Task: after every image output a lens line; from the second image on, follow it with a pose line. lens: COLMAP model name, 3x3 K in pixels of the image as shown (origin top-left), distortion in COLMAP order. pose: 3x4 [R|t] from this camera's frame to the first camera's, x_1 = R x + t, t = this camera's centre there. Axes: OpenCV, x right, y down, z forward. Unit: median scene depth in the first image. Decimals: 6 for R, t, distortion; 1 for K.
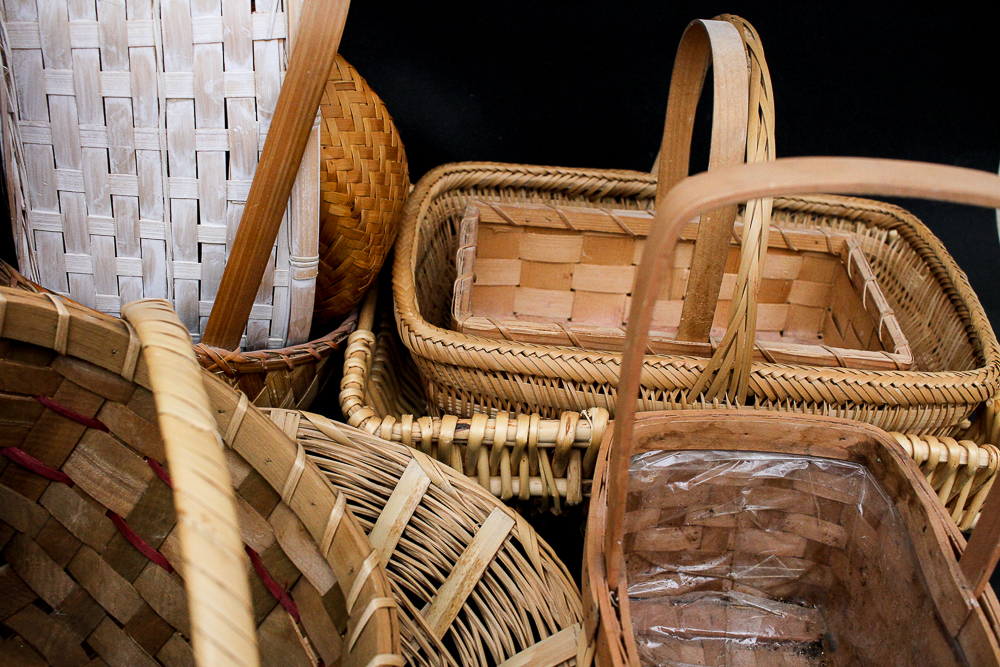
lens RADIAL K [[1133.0, 0, 499.7], [0, 1133.0, 336.5], [0, 0, 1]] dist [-0.096238, 0.000000]
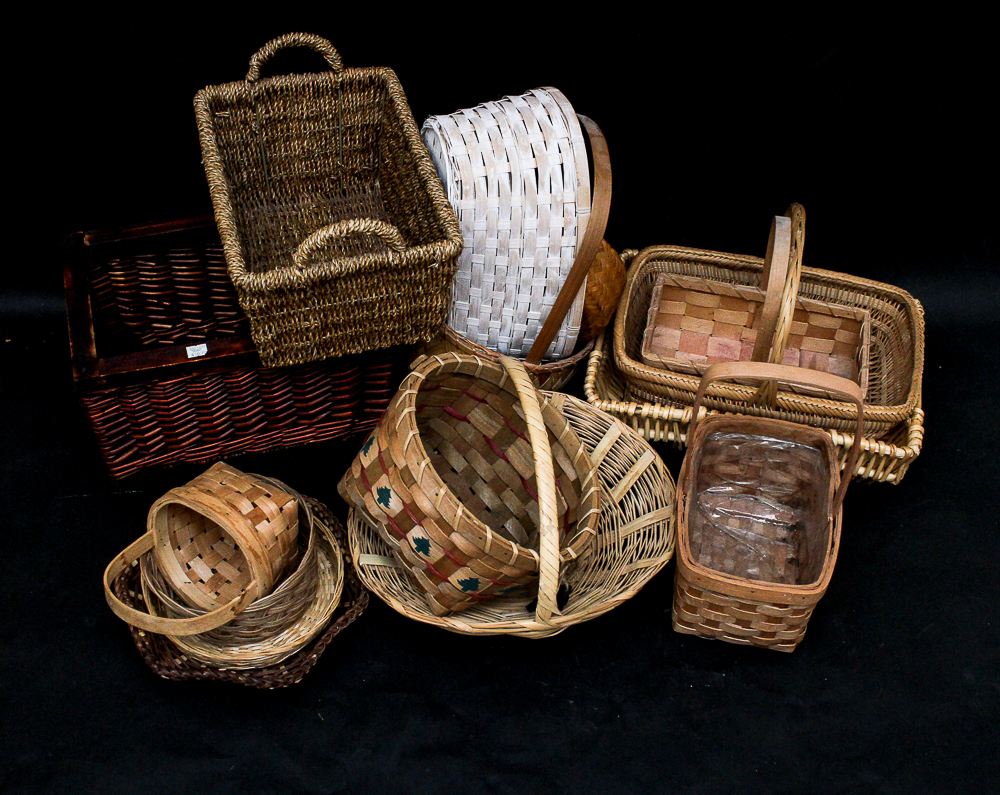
lens RADIAL K [[1389.7, 0, 497.6], [0, 1389.7, 406.5], [0, 0, 1]] dist [-0.098835, 0.000000]
pose [[0.979888, 0.113573, -0.164076, 0.139217], [-0.073794, 0.970186, 0.230853, -0.521653], [0.185402, -0.214102, 0.959055, -1.614970]]
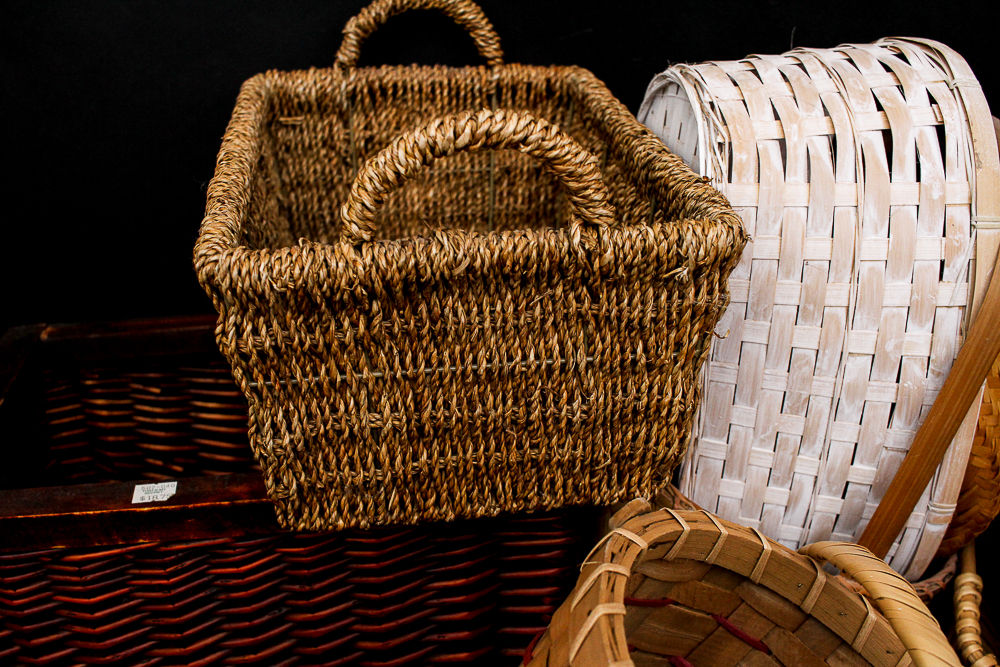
lens RADIAL K [[1133.0, 0, 495.3], [0, 1133.0, 338.4], [0, 0, 1]] dist [-0.096238, 0.000000]
pose [[0.943215, 0.067903, -0.325169, -0.235641], [-0.114740, 0.985233, -0.127085, -0.041679], [0.311738, 0.157178, 0.937078, -0.121807]]
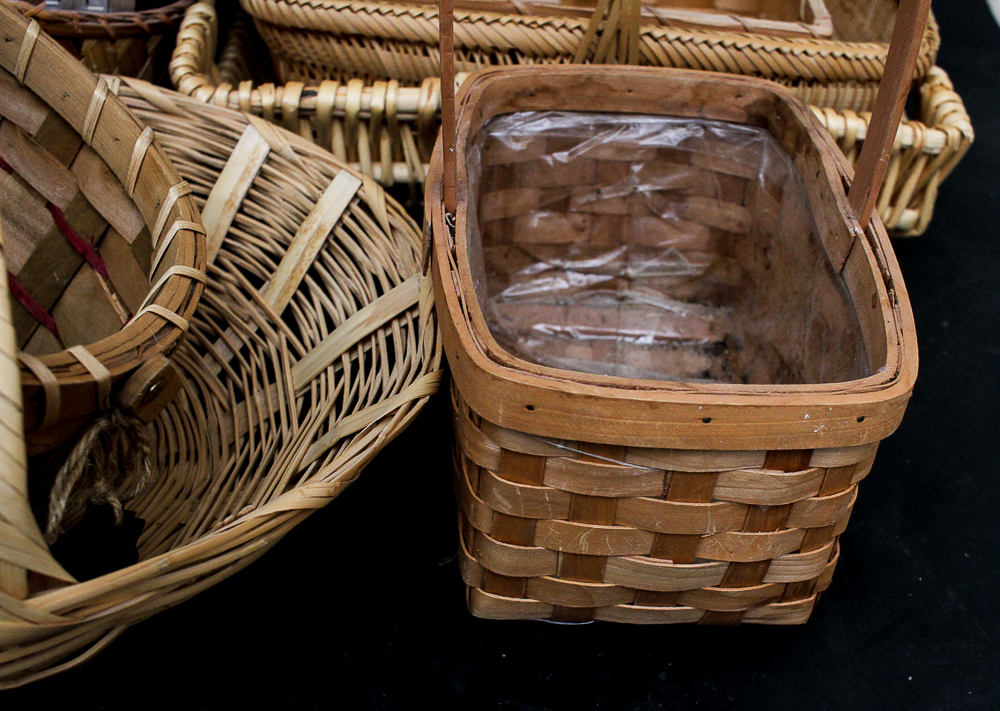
lens RADIAL K [[1343.6, 0, 587.3], [0, 1343.6, 392.9], [0, 0, 1]] dist [-0.092338, 0.000000]
pose [[0.996900, -0.023008, 0.075233, 0.098224], [0.014007, 0.992909, 0.118051, 0.190297], [-0.077416, -0.116632, 0.990153, -0.059090]]
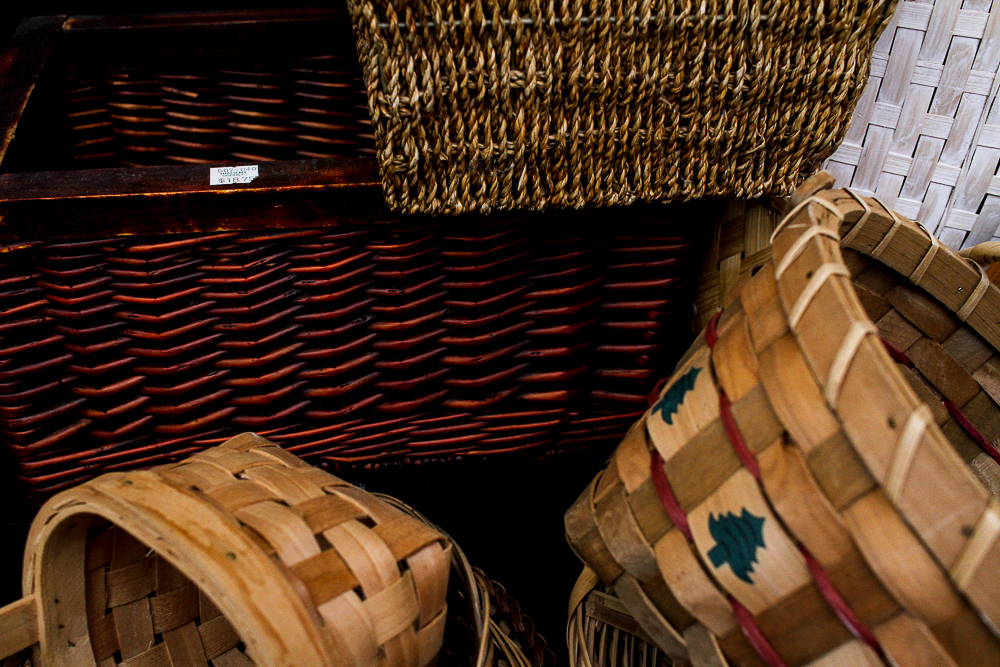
lens RADIAL K [[1133.0, 0, 493.4], [0, 1133.0, 341.5], [0, 0, 1]] dist [-0.096238, 0.000000]
pose [[0.956185, 0.143341, -0.255273, -0.397168], [-0.138128, 0.989672, 0.038329, 0.065371], [0.258131, -0.001389, 0.966109, -0.055940]]
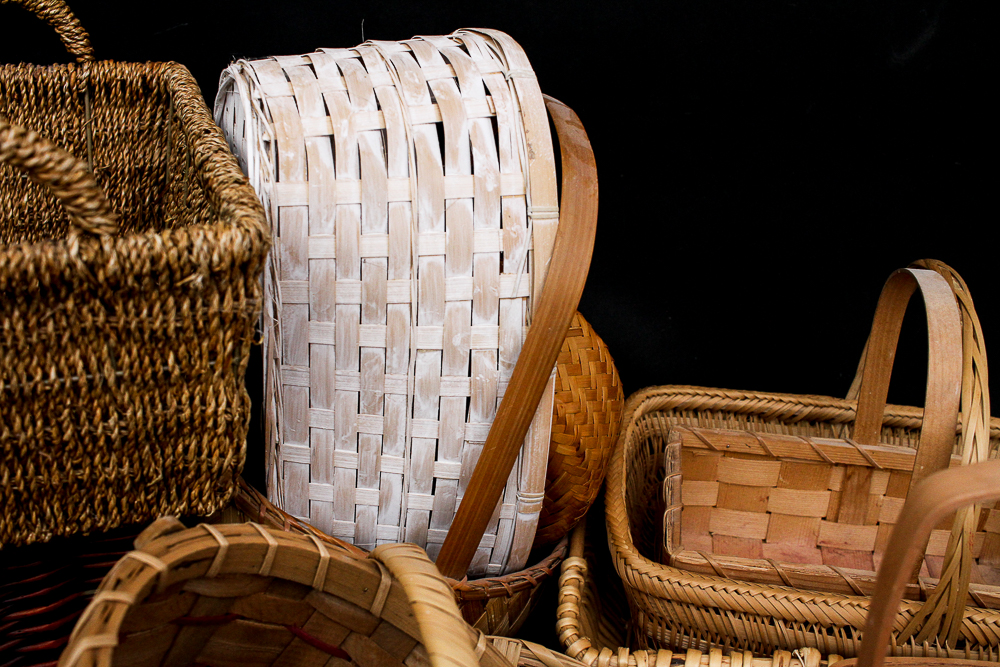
lens RADIAL K [[1133.0, 0, 501.7], [0, 1133.0, 338.7], [0, 0, 1]] dist [-0.096238, 0.000000]
pose [[0.992786, 0.020411, -0.118147, -0.076863], [-0.036062, 0.990609, -0.131887, -0.071451], [0.114346, 0.135197, 0.984199, -0.061935]]
